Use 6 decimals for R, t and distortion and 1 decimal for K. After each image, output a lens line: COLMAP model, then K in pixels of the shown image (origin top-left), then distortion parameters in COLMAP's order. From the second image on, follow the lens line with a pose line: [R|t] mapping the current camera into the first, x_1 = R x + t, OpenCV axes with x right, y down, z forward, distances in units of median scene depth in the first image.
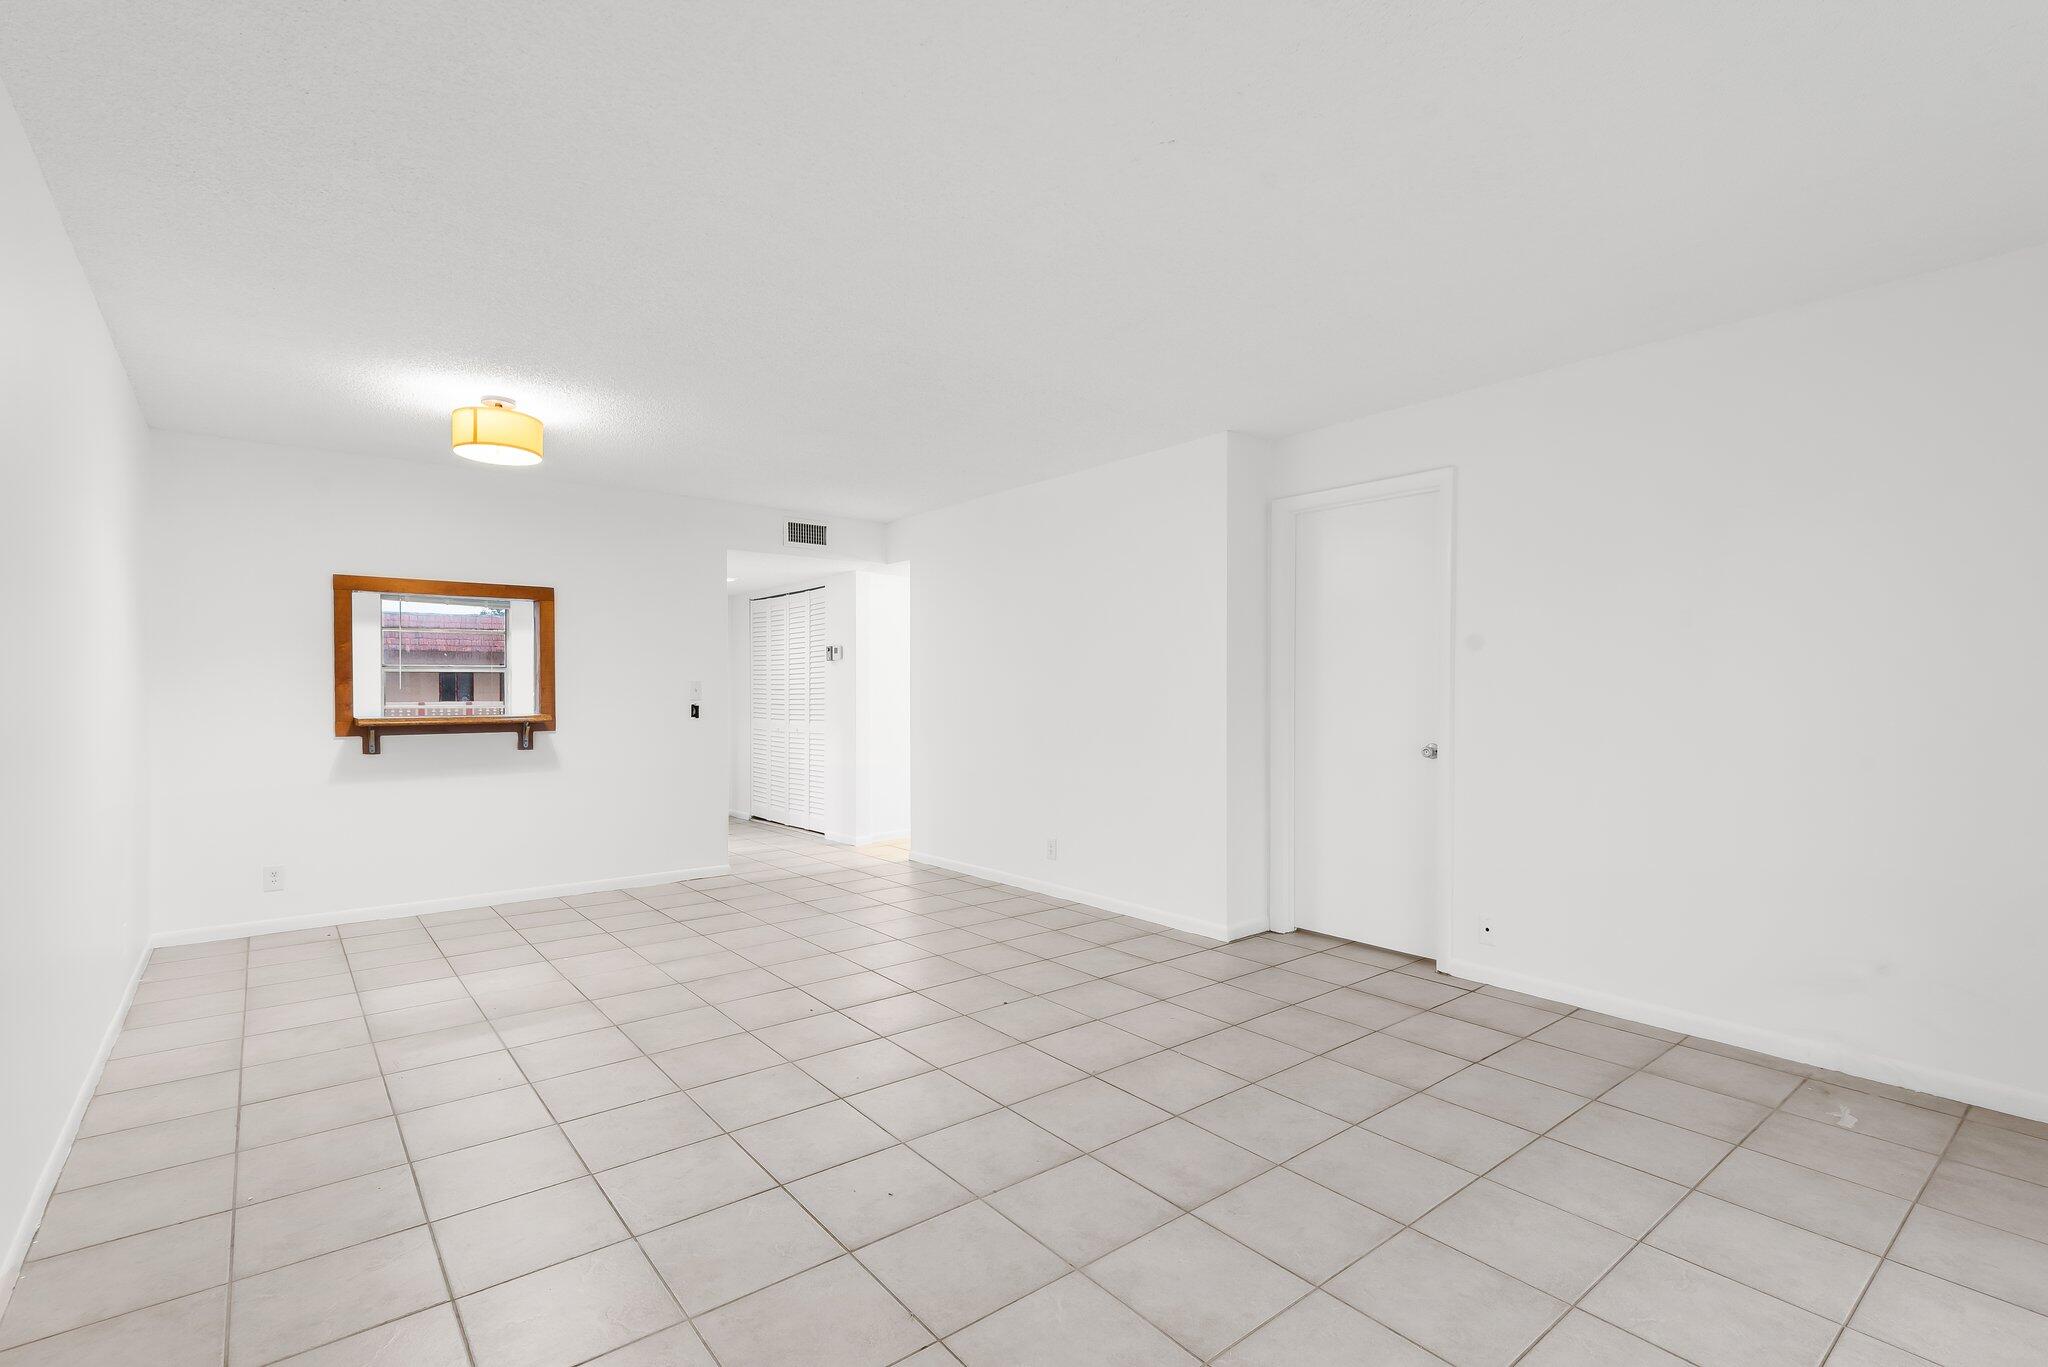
lens RADIAL K [[931.5, 0, 1024.4], [0, 931.5, 707.4], [0, 0, 1]] dist [0.001294, 0.000252]
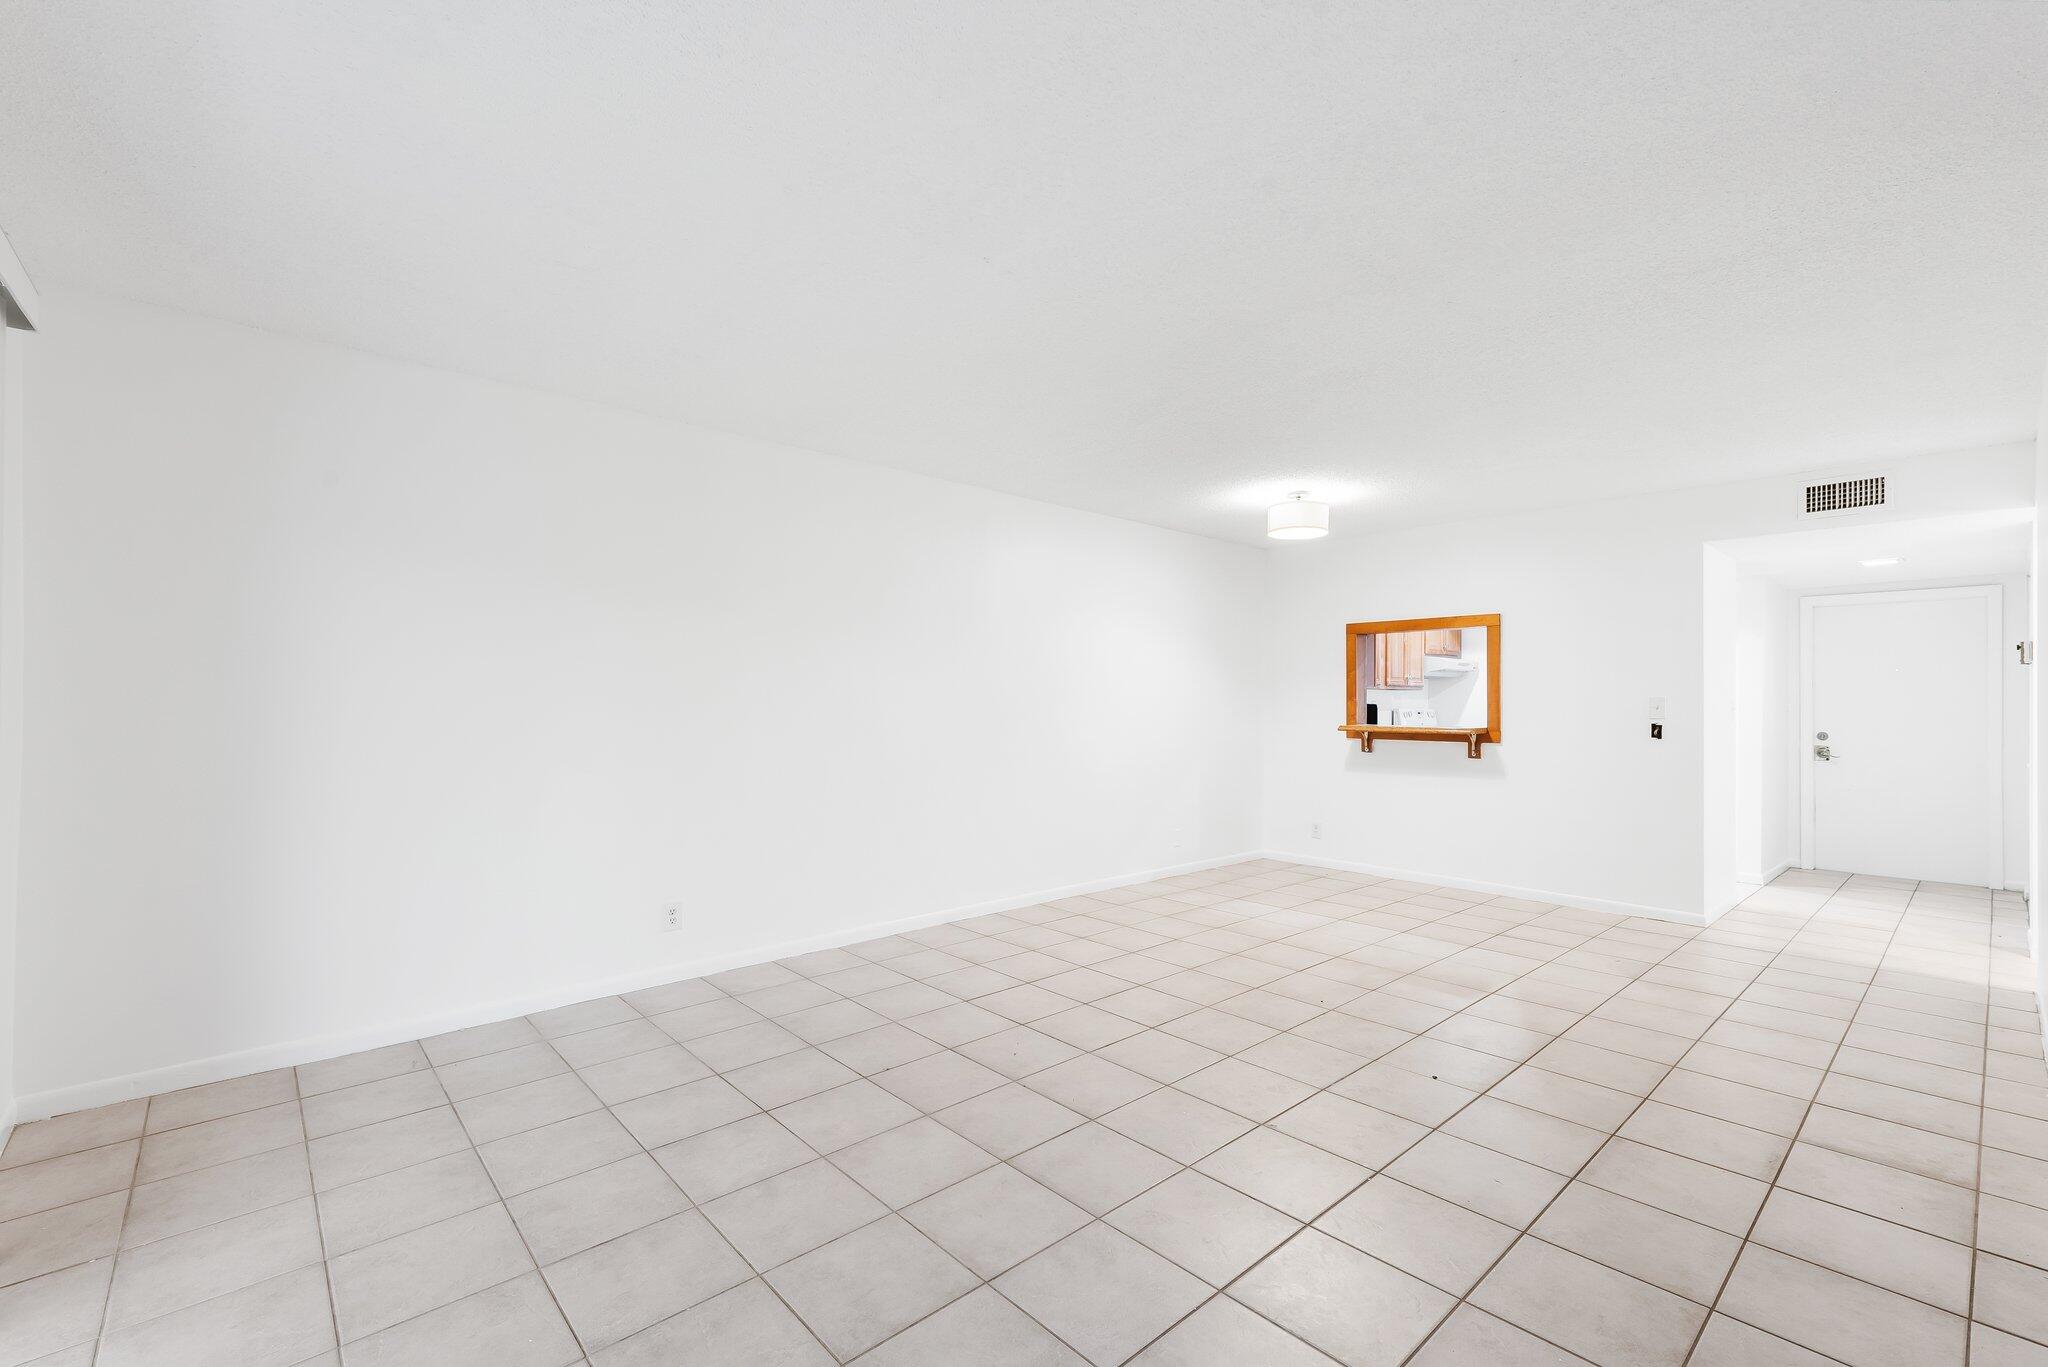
lens RADIAL K [[892.8, 0, 1034.3], [0, 892.8, 690.1], [0, 0, 1]] dist [0.000884, -0.000378]
pose [[0.054570, -0.013257, -0.998422, 0.551899], [-0.021078, 0.999674, -0.014425, -0.012018], [0.998287, 0.021832, 0.054273, 0.411841]]
